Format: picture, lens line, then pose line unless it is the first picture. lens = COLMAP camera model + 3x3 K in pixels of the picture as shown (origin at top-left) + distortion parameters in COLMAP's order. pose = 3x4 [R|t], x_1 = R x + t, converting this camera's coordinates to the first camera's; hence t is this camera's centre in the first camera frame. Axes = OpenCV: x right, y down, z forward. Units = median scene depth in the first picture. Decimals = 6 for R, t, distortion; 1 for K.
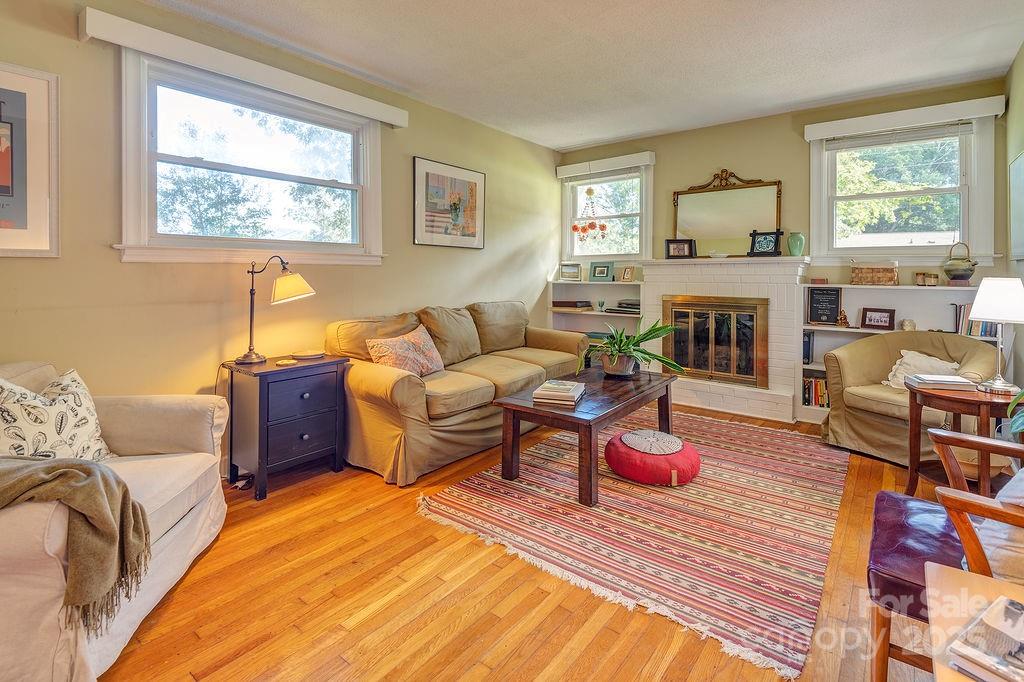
lens RADIAL K [[480.9, 0, 507.3], [0, 480.9, 287.2], [0, 0, 1]] dist [0.035434, -0.029489]
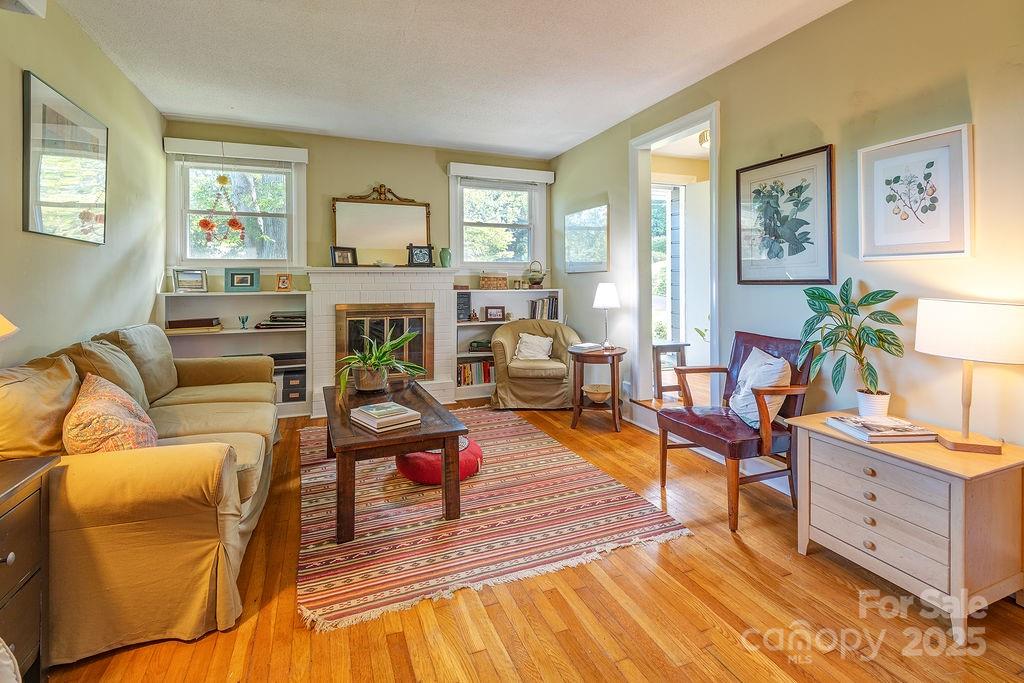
lens RADIAL K [[465.3, 0, 546.5], [0, 465.3, 297.5], [0, 0, 1]] dist [0.000203, -0.000658]
pose [[0.493485, -0.035803, 0.869017, -0.309415], [0.027622, 0.999294, 0.025485, -0.011170], [-0.869316, 0.011427, 0.494125, 0.202463]]
